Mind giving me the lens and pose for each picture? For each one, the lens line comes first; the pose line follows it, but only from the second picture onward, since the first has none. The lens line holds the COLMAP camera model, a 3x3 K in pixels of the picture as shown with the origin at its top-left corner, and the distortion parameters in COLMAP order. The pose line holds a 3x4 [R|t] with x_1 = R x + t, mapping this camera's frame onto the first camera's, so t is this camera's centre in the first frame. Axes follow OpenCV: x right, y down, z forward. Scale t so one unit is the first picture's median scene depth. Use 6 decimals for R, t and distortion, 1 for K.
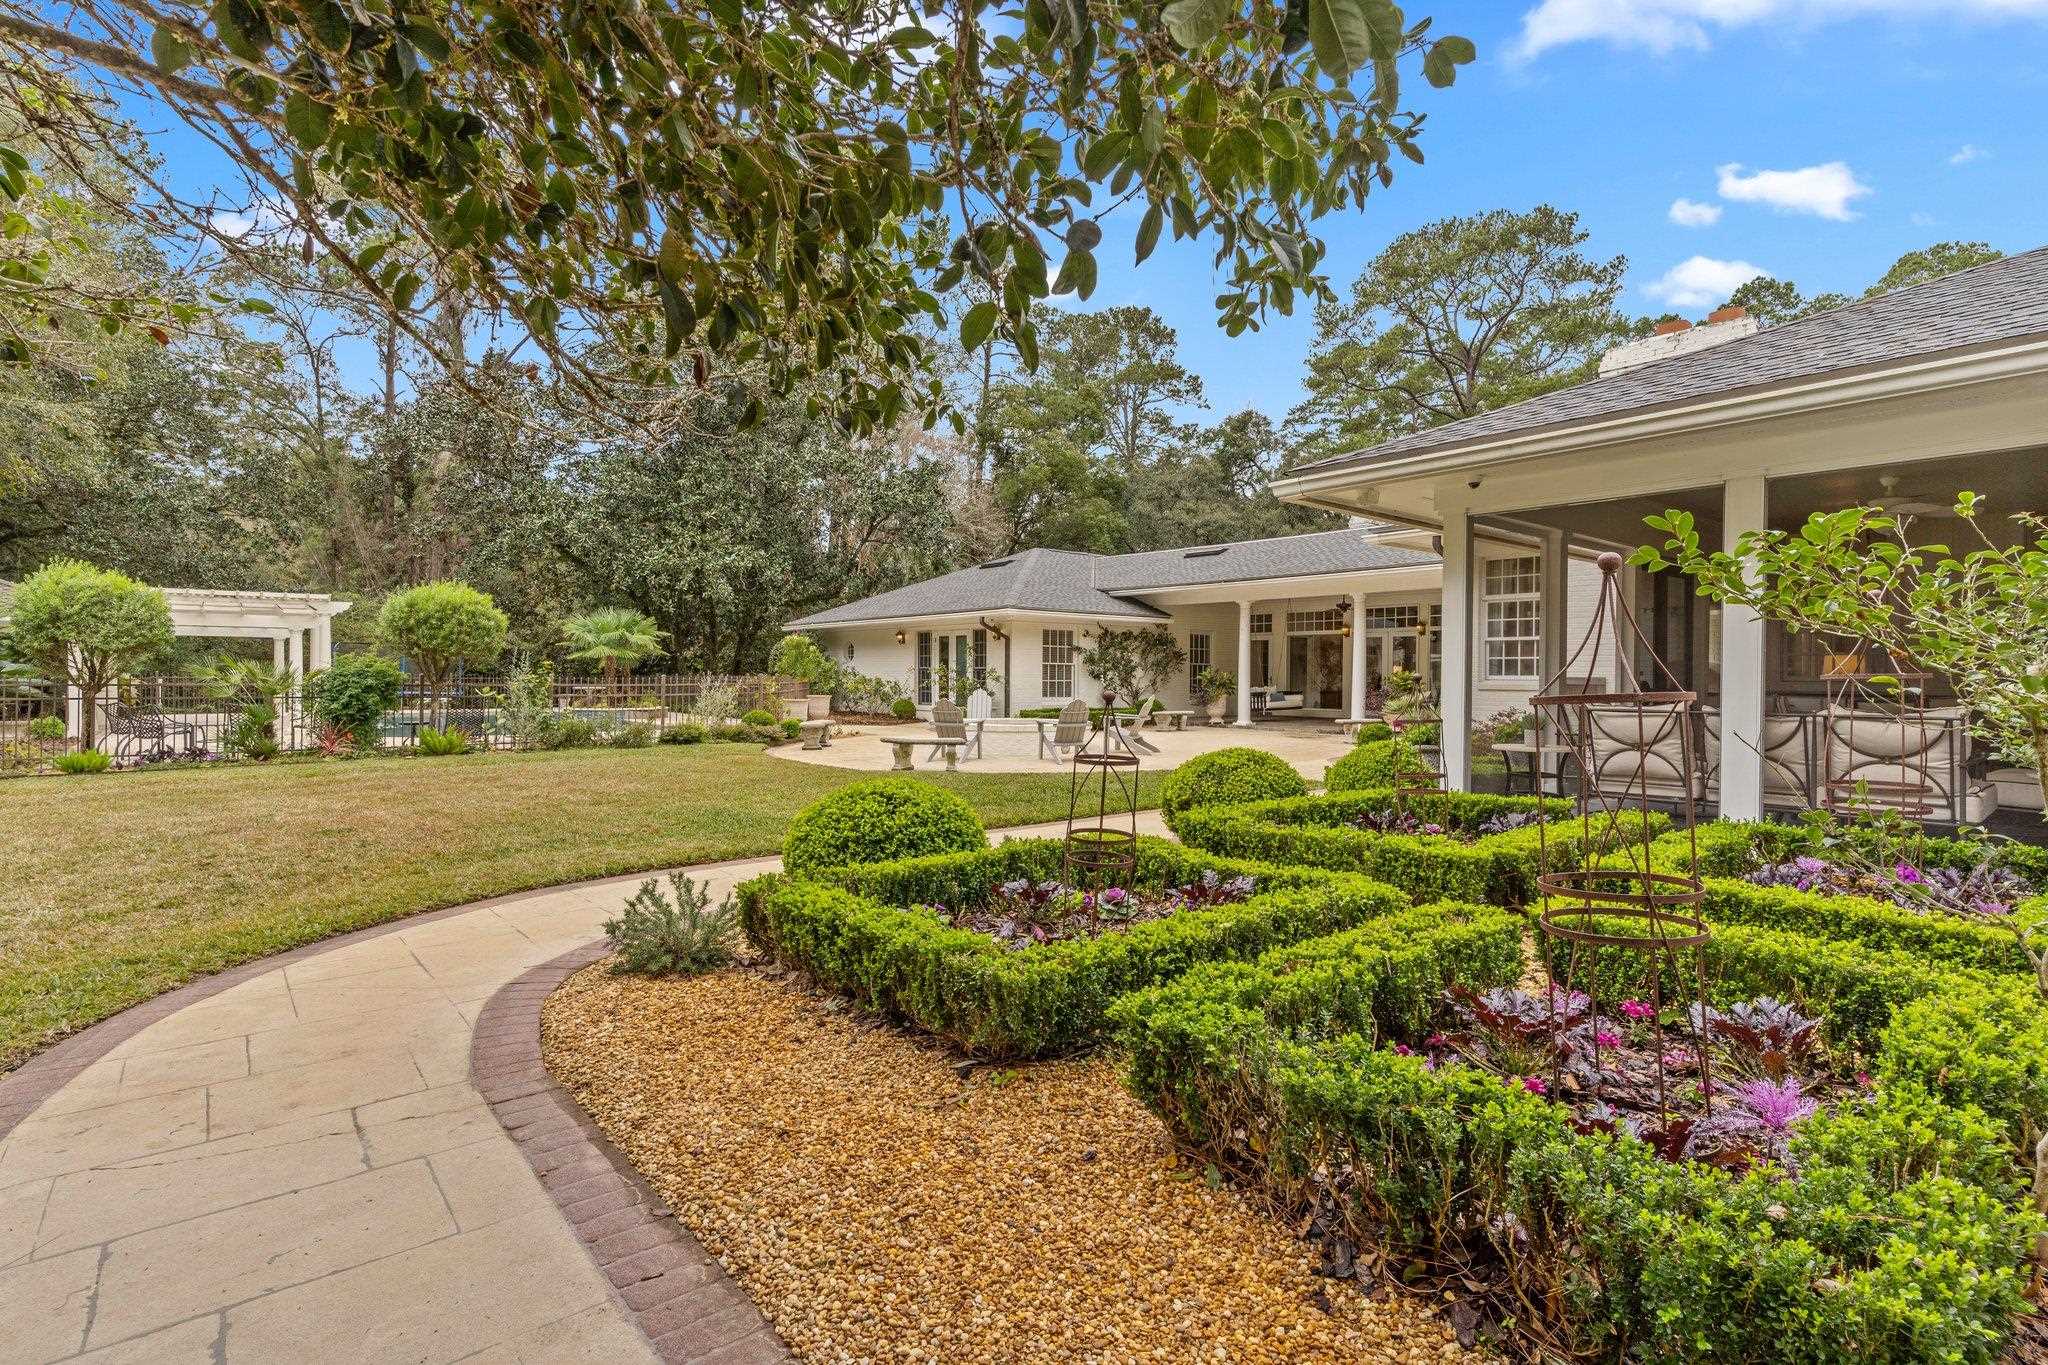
lens RADIAL K [[993.5, 0, 1029.1], [0, 993.5, 677.2], [0, 0, 1]] dist [0.001540, 0.000087]
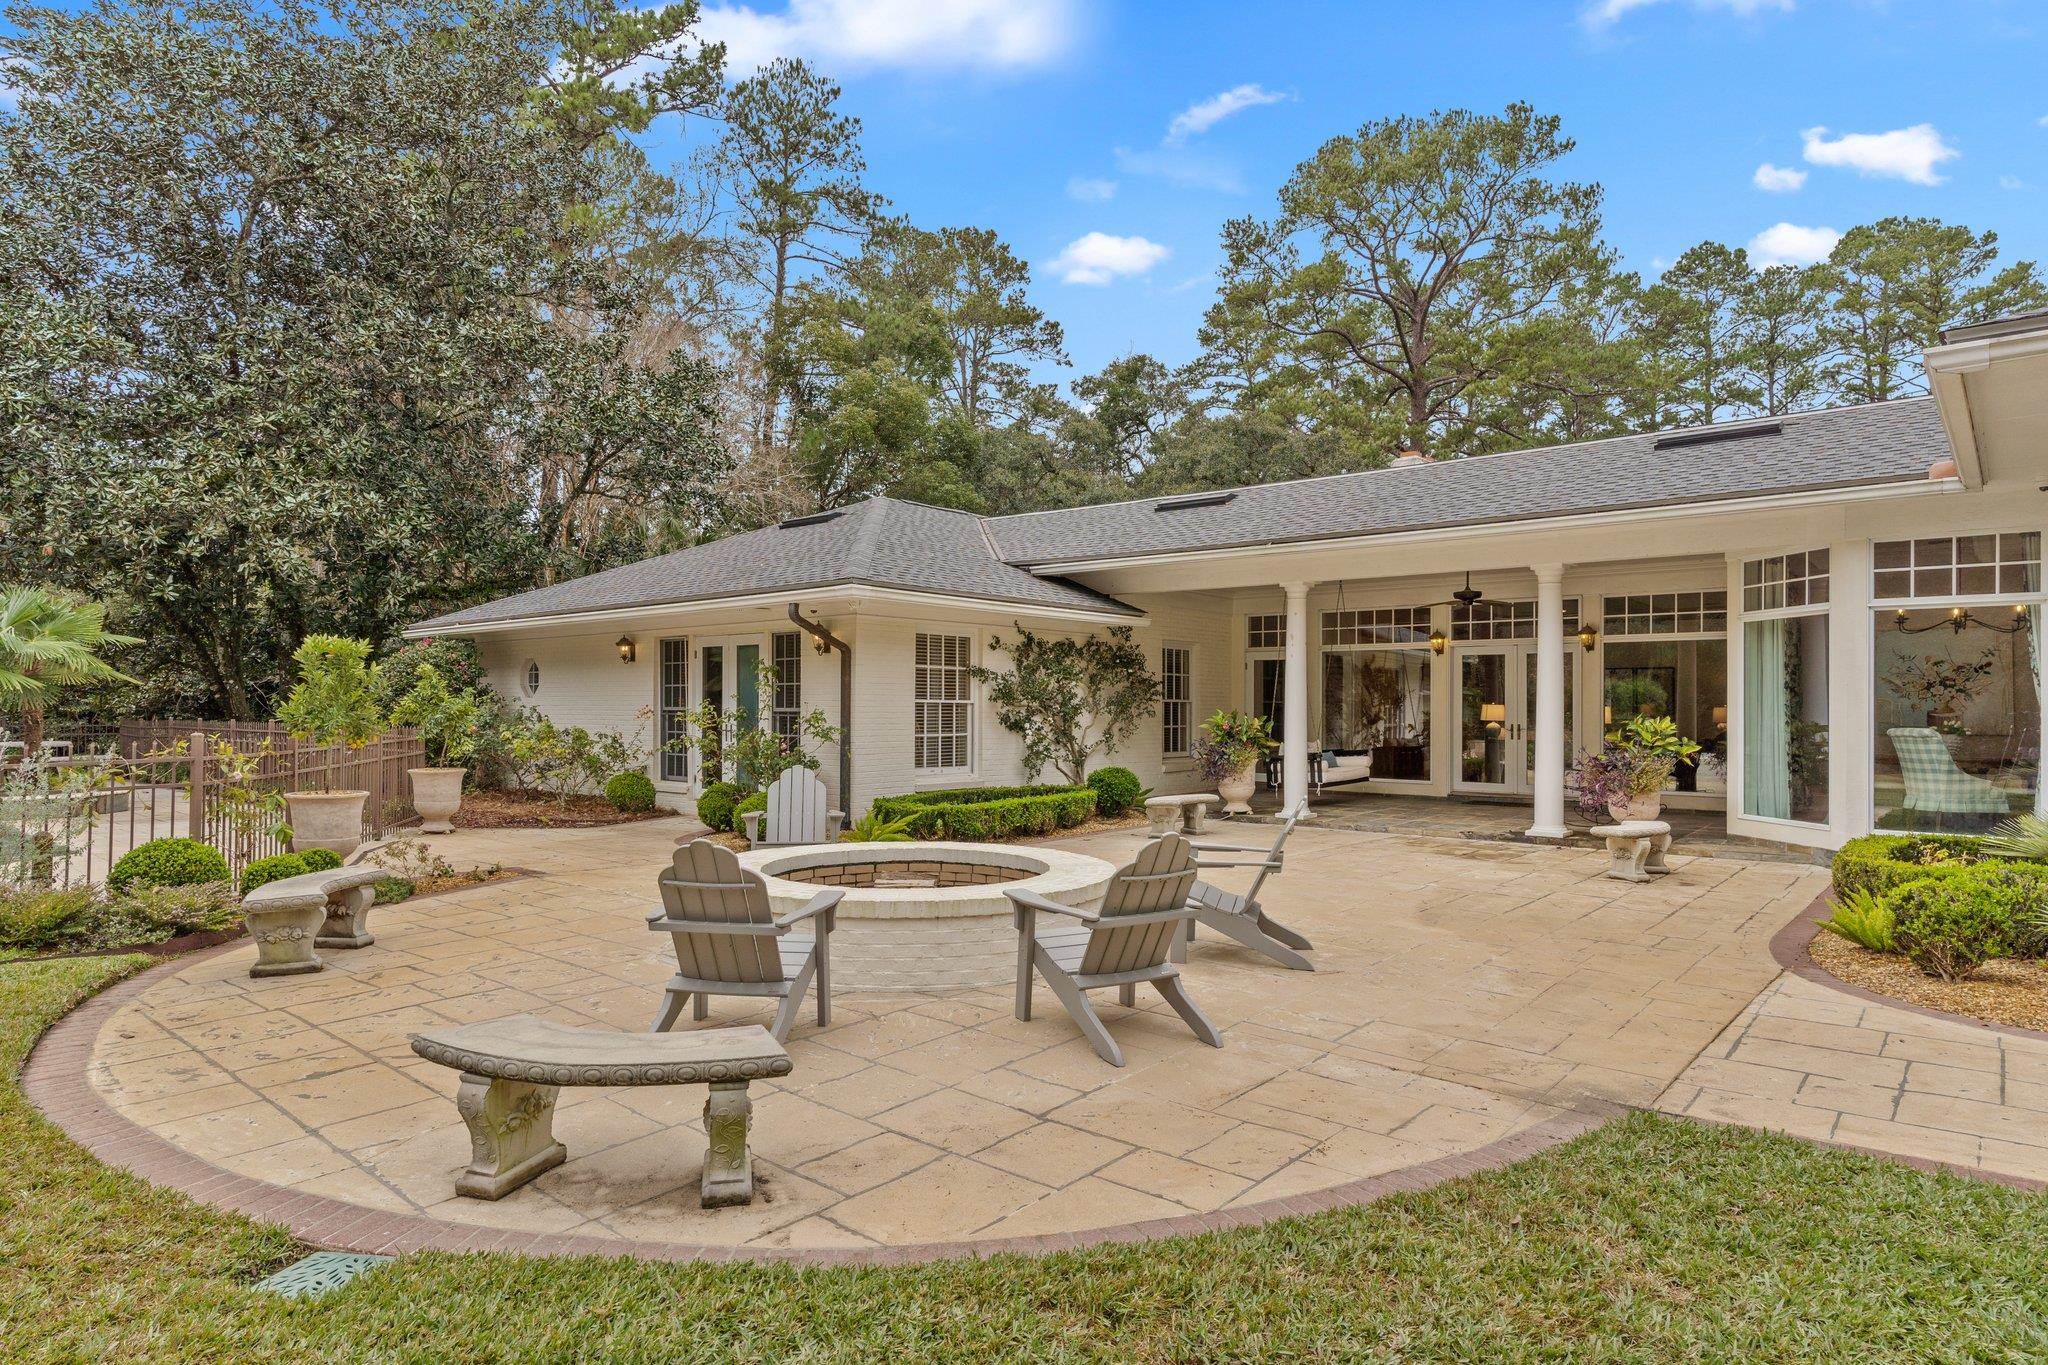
lens RADIAL K [[1171.8, 0, 1013.9], [0, 1171.8, 695.8], [0, 0, 1]] dist [-0.006796, -0.000356]
pose [[0.986898, 0.000479, 0.161347, -0.028315], [0.001729, 0.999907, -0.013547, -0.007361], [-0.161339, 0.013649, 0.986805, 0.359542]]
